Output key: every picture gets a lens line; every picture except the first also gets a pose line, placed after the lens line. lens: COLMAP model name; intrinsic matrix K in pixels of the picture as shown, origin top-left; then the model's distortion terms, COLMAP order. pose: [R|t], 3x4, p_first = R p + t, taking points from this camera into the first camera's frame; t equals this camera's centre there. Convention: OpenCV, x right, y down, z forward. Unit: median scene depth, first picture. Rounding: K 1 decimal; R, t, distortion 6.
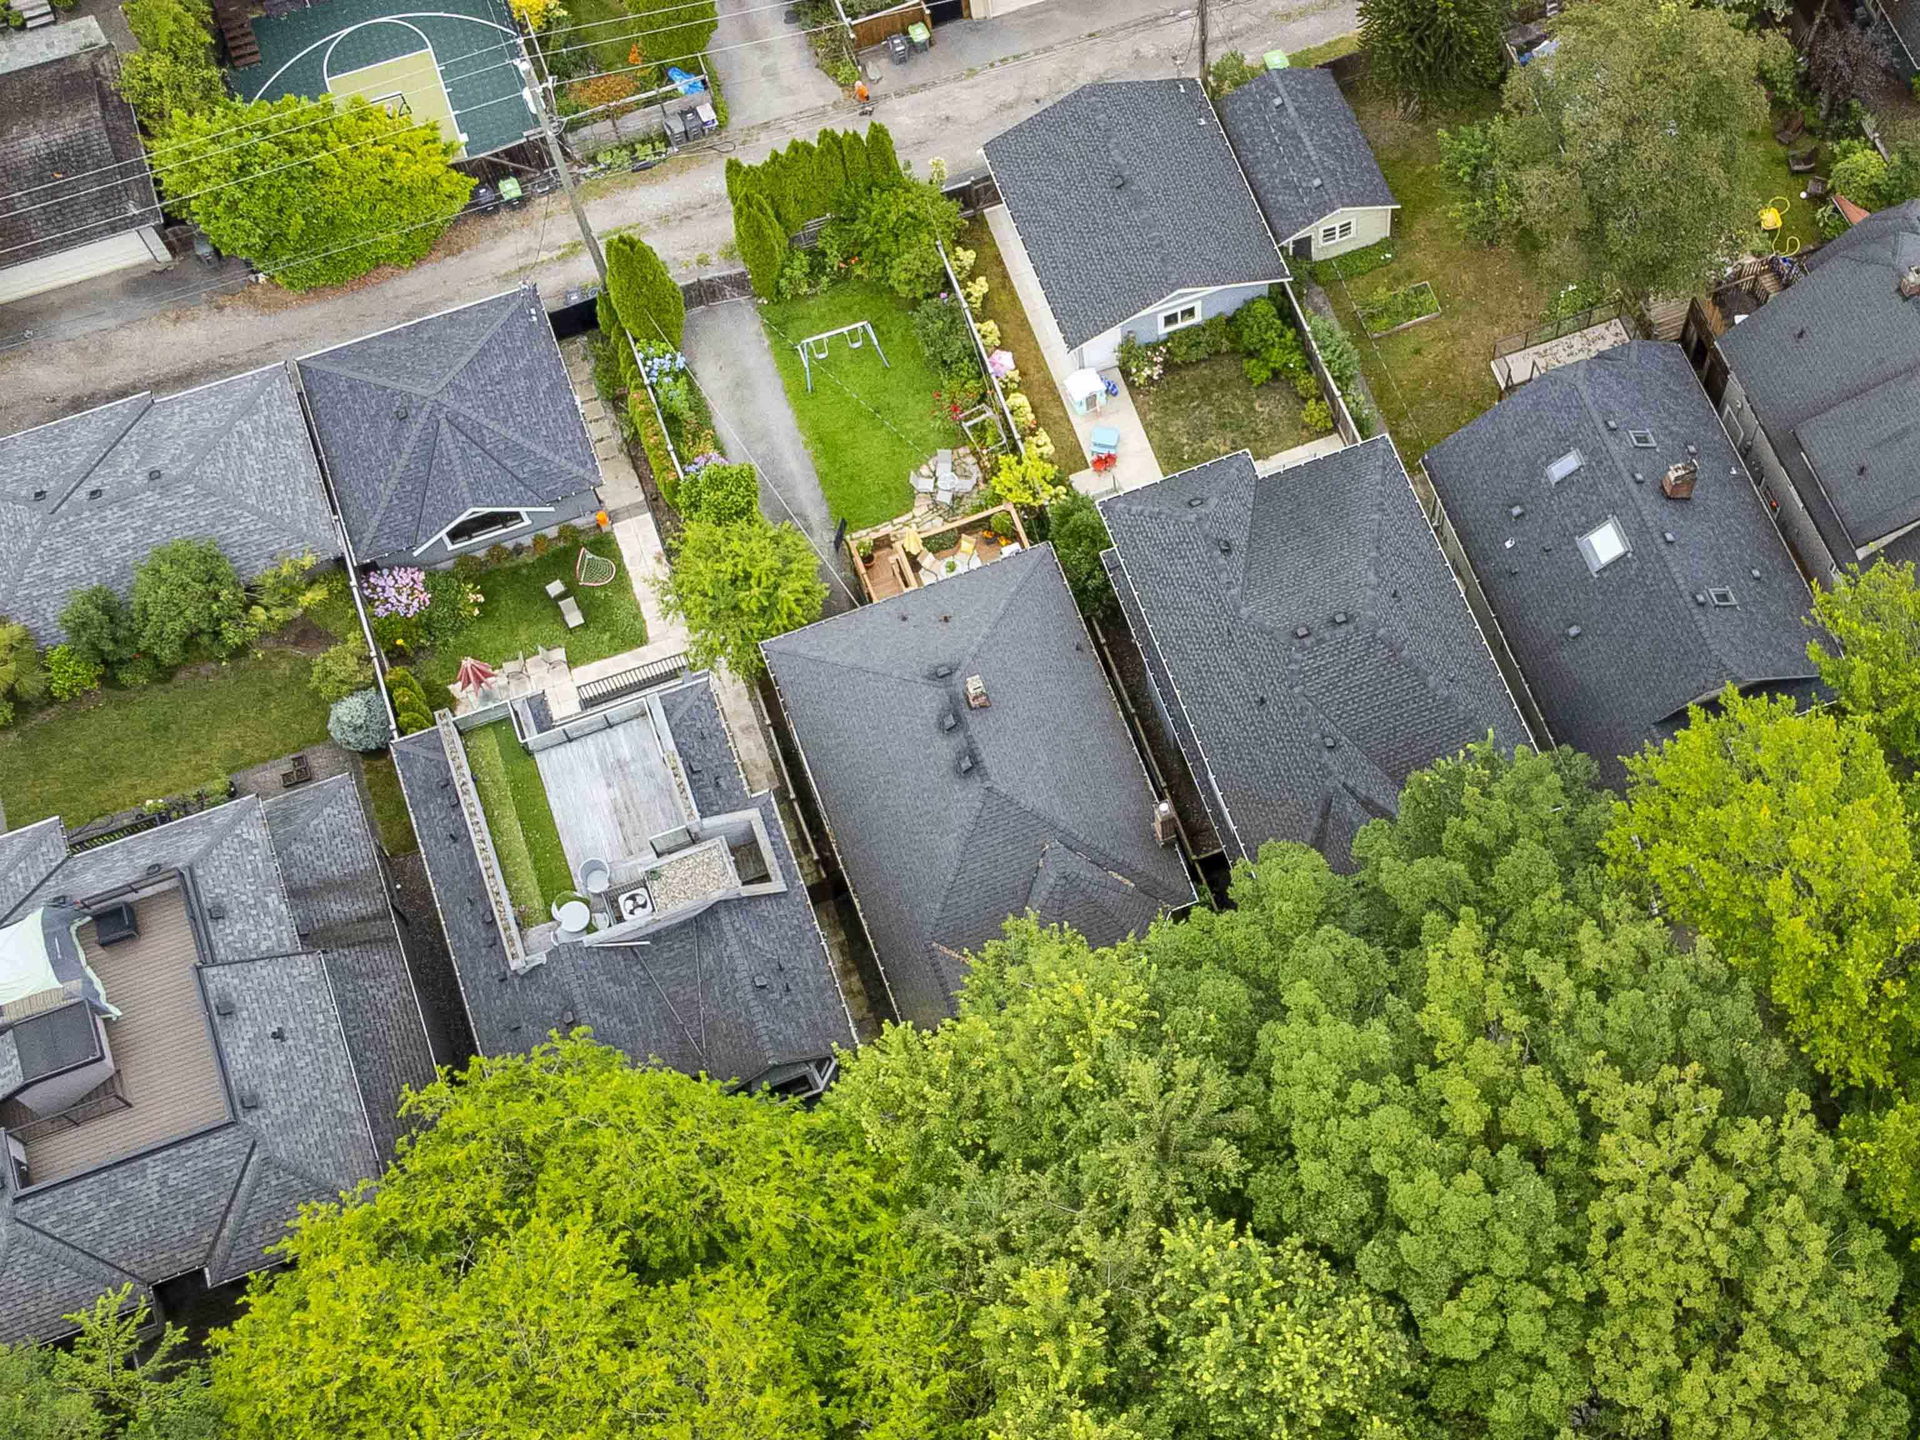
lens RADIAL K [[2663.1, 0, 1231.2], [0, 2663.1, 713.7], [0, 0, 1]] dist [0.102932, -0.223842]
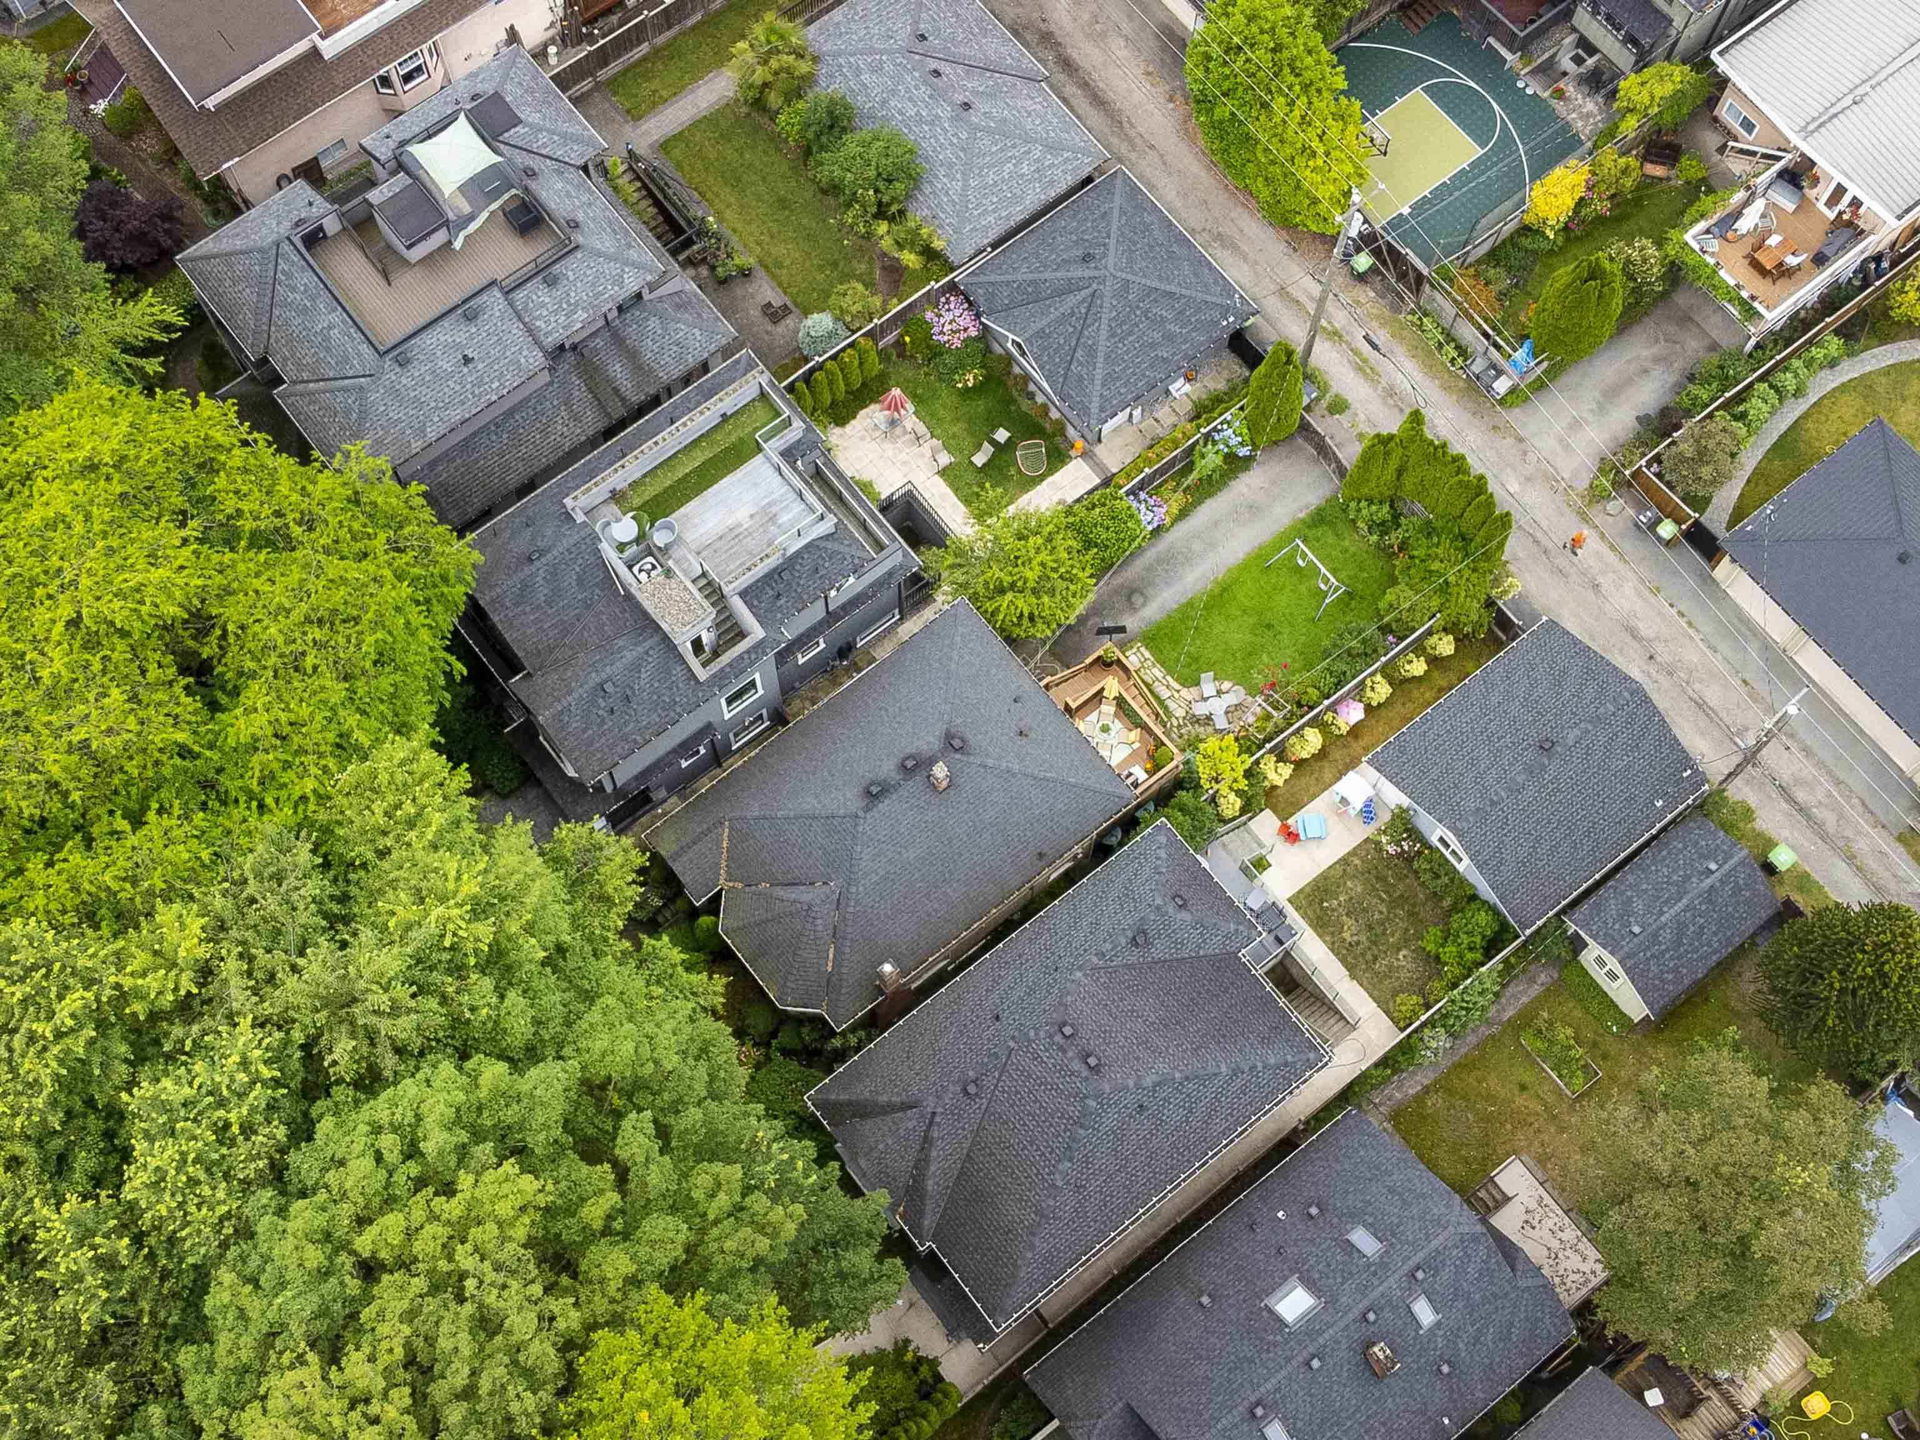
lens RADIAL K [[2323.2, 0, 963.2], [0, 2323.2, 687.3], [0, 0, 1]] dist [0.159823, -0.527922]
pose [[0.293463, 0.894970, -0.336019, 0.180828], [-0.878788, 0.390919, 0.273703, -0.267502], [0.376312, 0.214968, 0.901209, 0.109262]]
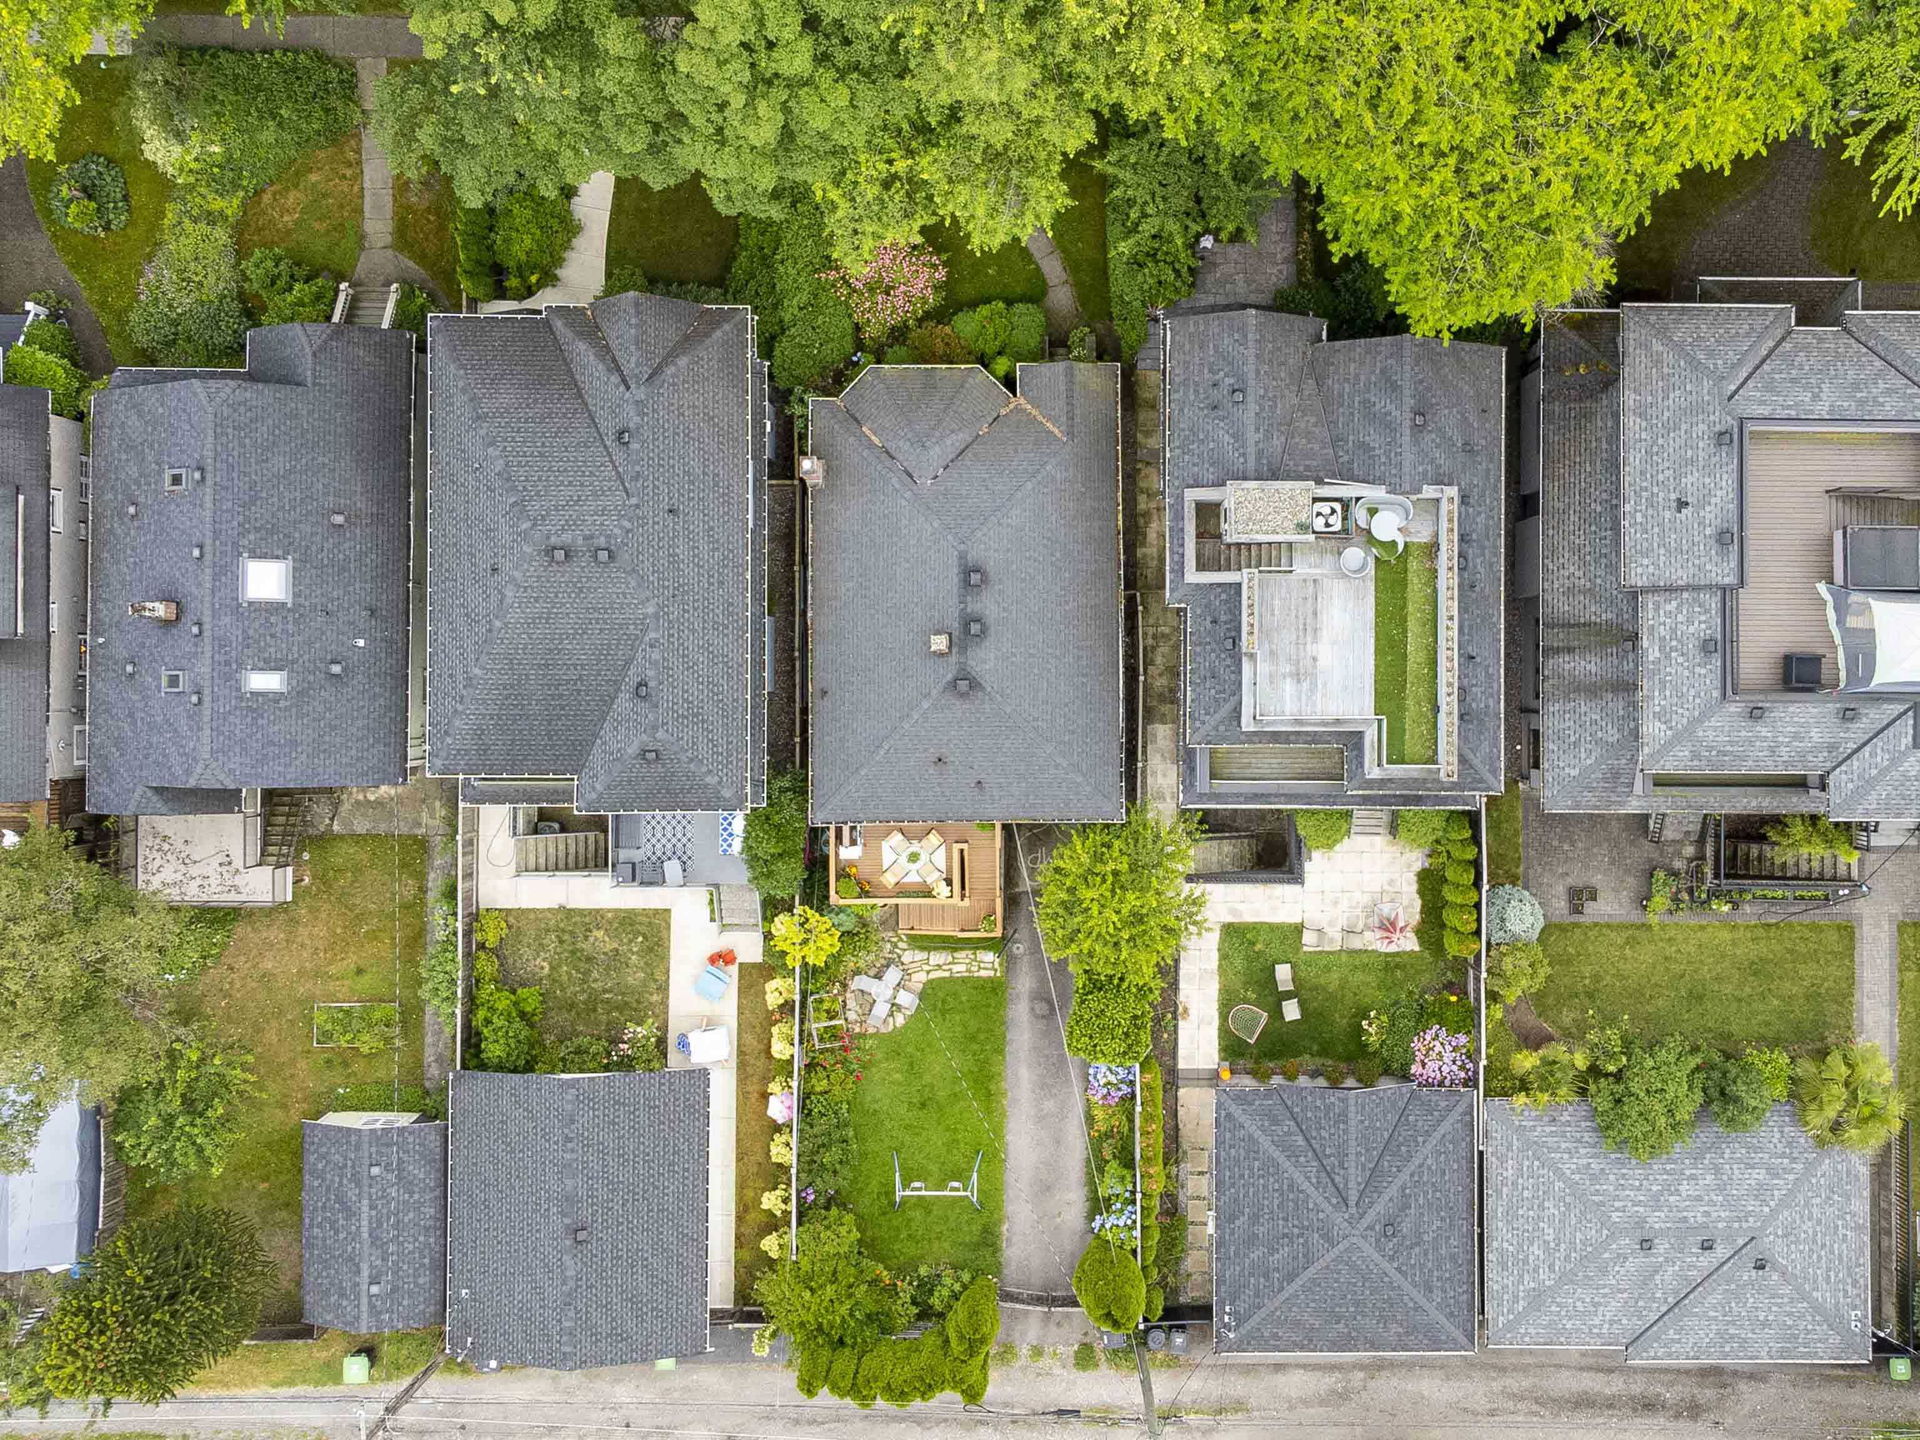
lens RADIAL K [[2065.2, 0, 1079.2], [0, 2065.2, 671.1], [0, 0, 1]] dist [0.125309, -0.317615]
pose [[-0.929615, -0.368231, -0.014861, -0.122644], [0.329097, -0.847617, 0.416222, -0.286725], [-0.165862, 0.382035, 0.909142, 0.271349]]
